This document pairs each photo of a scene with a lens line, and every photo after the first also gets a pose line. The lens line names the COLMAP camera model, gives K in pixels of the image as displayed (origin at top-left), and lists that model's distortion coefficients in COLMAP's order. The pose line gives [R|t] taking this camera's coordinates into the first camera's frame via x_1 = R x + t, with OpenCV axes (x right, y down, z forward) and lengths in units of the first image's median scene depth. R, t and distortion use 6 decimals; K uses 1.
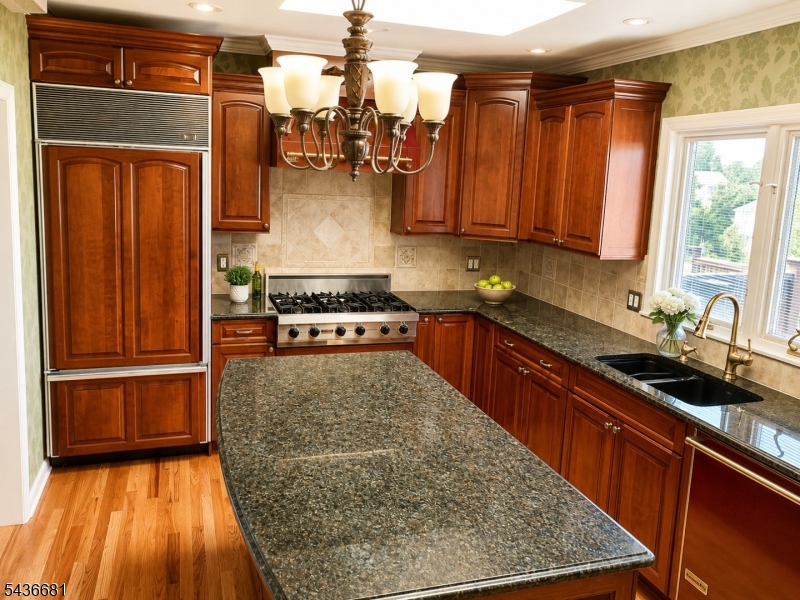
lens RADIAL K [[639.6, 0, 398.3], [0, 639.6, 275.5], [0, 0, 1]] dist [0.004385, 0.001890]
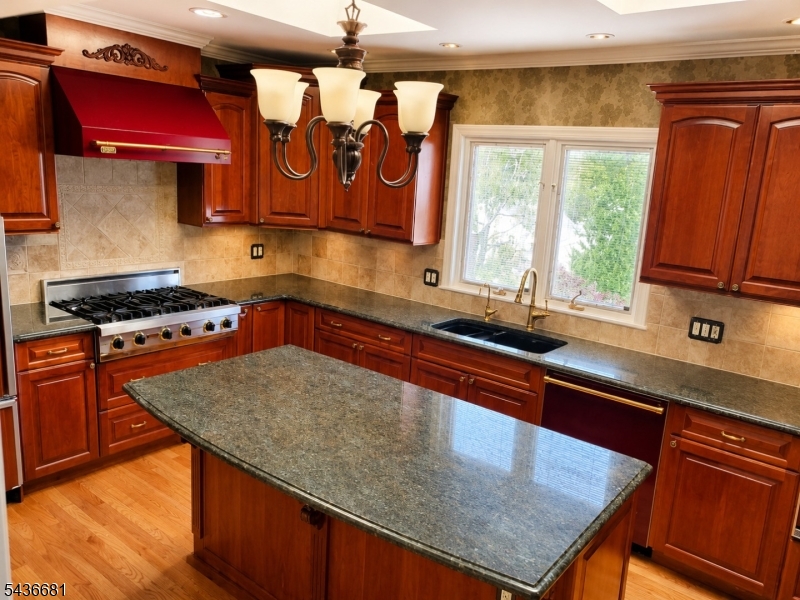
lens RADIAL K [[604.2, 0, 392.1], [0, 604.2, 297.4], [0, 0, 1]] dist [0.008448, 0.007931]
pose [[0.826709, -0.104911, 0.552763, -0.353052], [0.056227, 0.992949, 0.104363, -0.047683], [-0.559814, -0.055197, 0.826778, 0.096872]]
